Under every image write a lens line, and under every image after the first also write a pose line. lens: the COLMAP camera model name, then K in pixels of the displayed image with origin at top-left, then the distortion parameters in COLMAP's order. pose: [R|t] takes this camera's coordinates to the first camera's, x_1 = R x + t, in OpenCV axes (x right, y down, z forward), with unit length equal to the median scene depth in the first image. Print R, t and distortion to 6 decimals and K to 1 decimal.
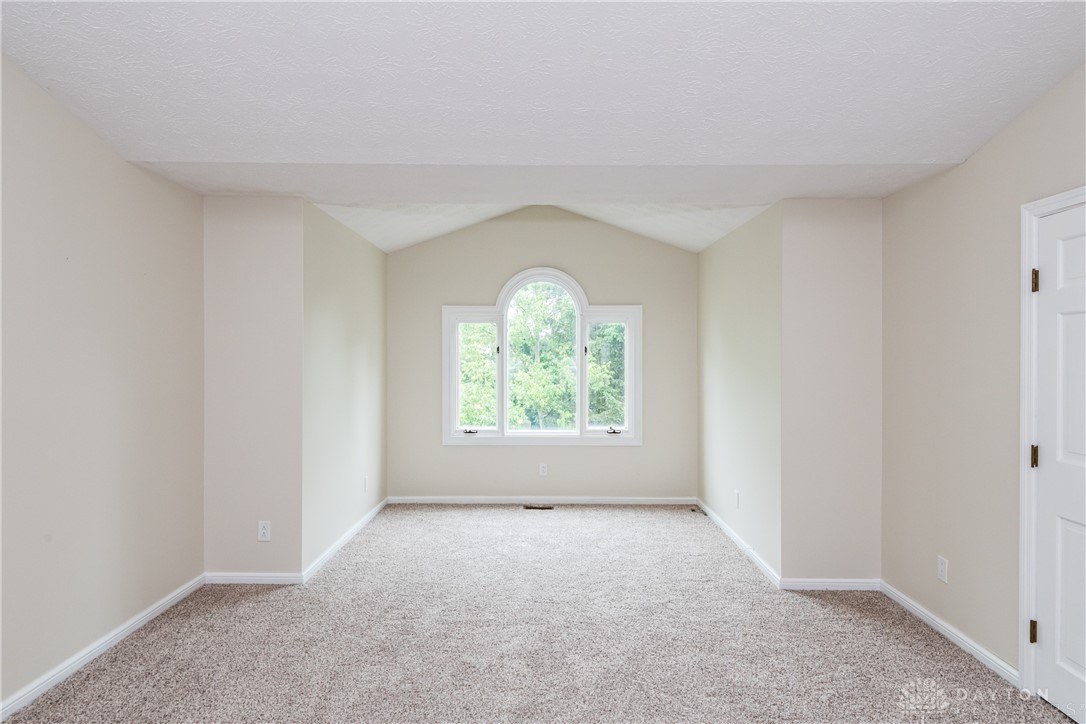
lens RADIAL K [[600.8, 0, 548.7], [0, 600.8, 357.1], [0, 0, 1]] dist [0.022047, -0.020379]
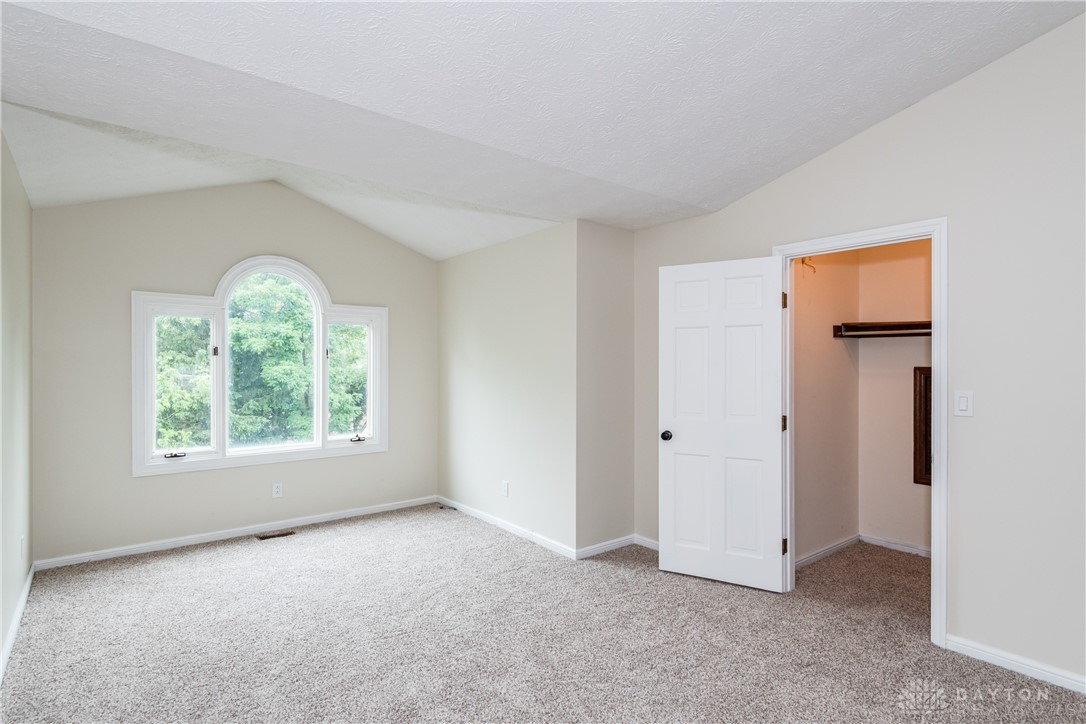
lens RADIAL K [[544.3, 0, 536.9], [0, 544.3, 367.1], [0, 0, 1]] dist [0.005943, -0.008235]
pose [[0.787508, -0.005900, 0.616276, -0.247176], [0.007639, 0.999971, -0.000187, 0.016049], [-0.616257, 0.004855, 0.787530, 0.189683]]
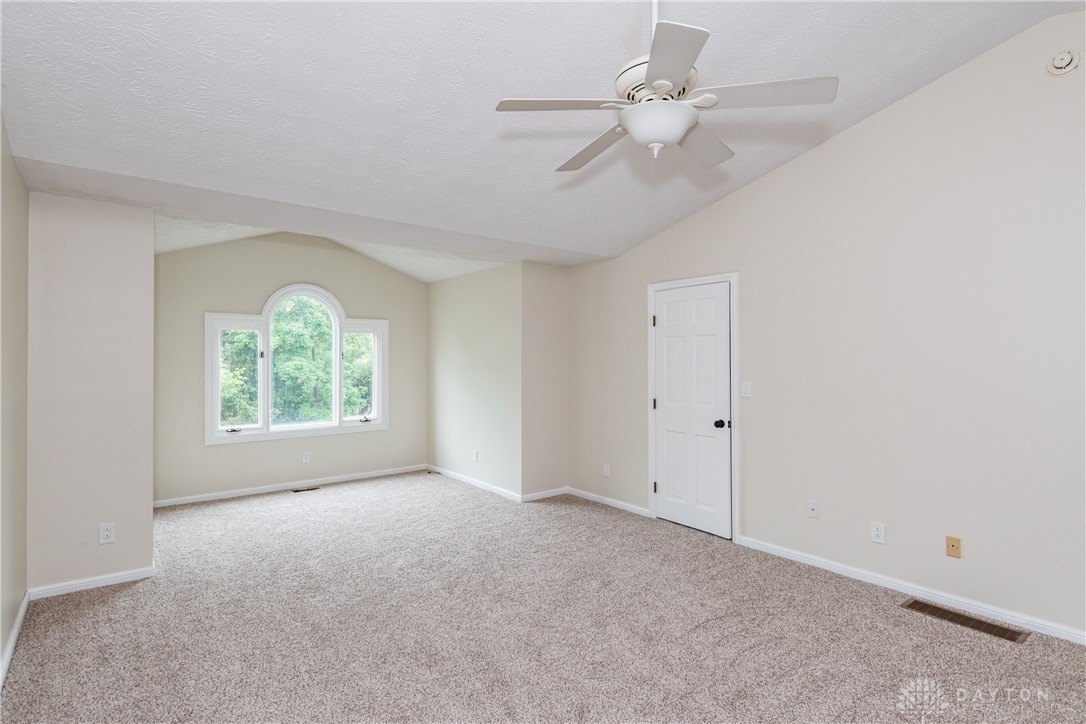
lens RADIAL K [[529.0, 0, 545.1], [0, 529.0, 358.9], [0, 0, 1]] dist [-0.011859, -0.003507]
pose [[0.778295, -0.004146, 0.627885, -0.363030], [0.008938, 0.999950, -0.004475, 0.006342], [-0.627835, 0.009095, 0.778293, -0.112074]]
